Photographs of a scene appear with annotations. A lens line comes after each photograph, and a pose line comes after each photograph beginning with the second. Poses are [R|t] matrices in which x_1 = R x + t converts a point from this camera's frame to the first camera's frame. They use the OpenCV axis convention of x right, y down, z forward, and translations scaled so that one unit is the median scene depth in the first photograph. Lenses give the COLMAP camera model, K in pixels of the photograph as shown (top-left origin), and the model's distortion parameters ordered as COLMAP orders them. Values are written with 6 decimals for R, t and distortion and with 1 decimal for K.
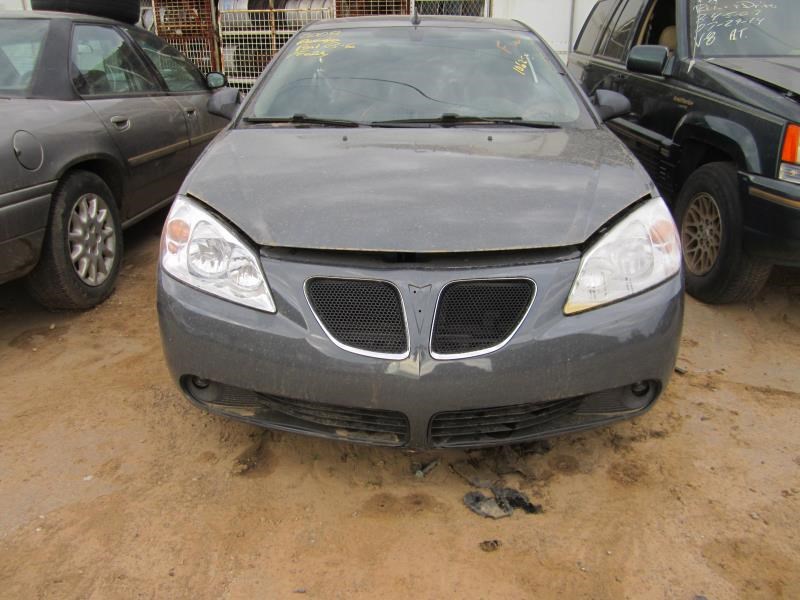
lens RADIAL K [[658.1, 0, 400.0], [0, 658.1, 300.0], [0, 0, 1]] dist [-0.036774, -0.000061]
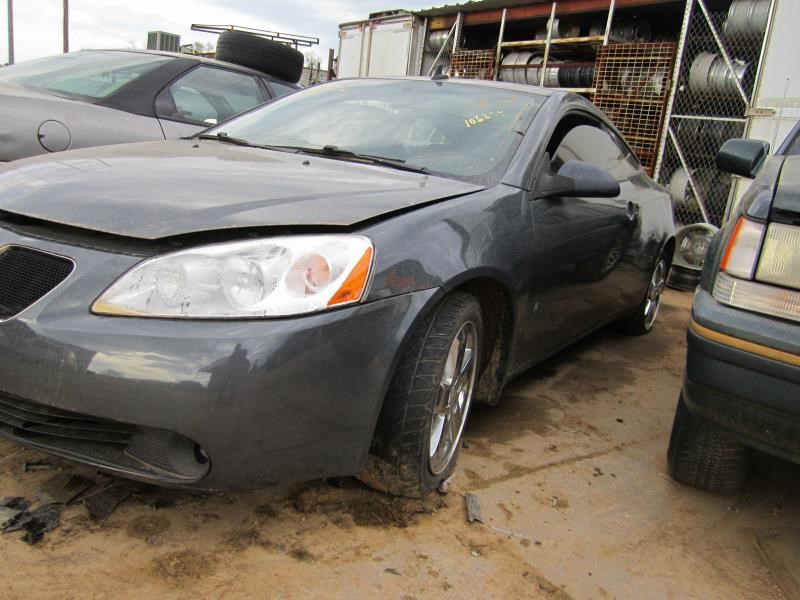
lens RADIAL K [[658.1, 0, 400.0], [0, 658.1, 300.0], [0, 0, 1]] dist [-0.036774, -0.000061]
pose [[0.846690, 0.226871, -0.481296, 0.813132], [-0.308418, 0.946346, -0.096480, -0.027630], [0.433584, 0.230129, 0.871232, 0.367170]]
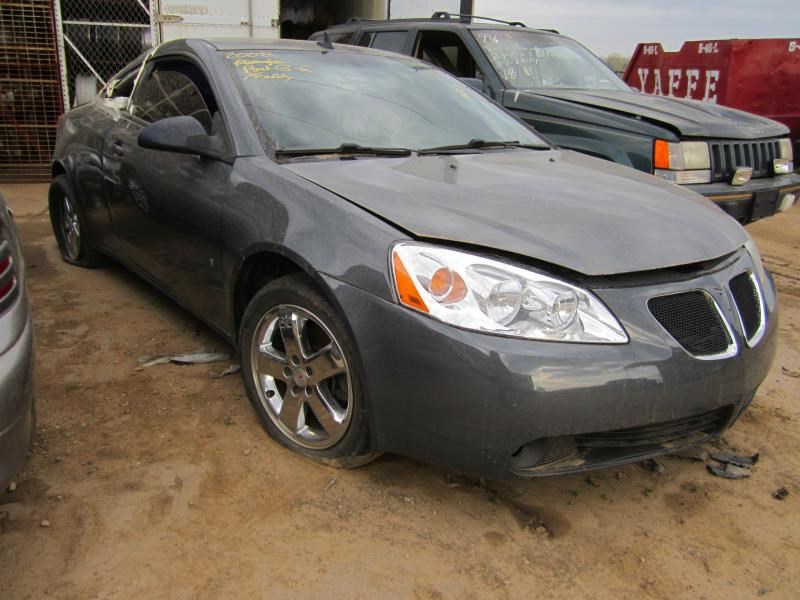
lens RADIAL K [[649.9, 0, 399.6], [0, 649.9, 323.9], [0, 0, 1]] dist [-0.014806, -0.007404]
pose [[0.774602, -0.193216, 0.602213, -0.864607], [0.203545, 0.977690, 0.051873, -0.105002], [-0.598800, 0.082396, 0.796649, 0.383297]]
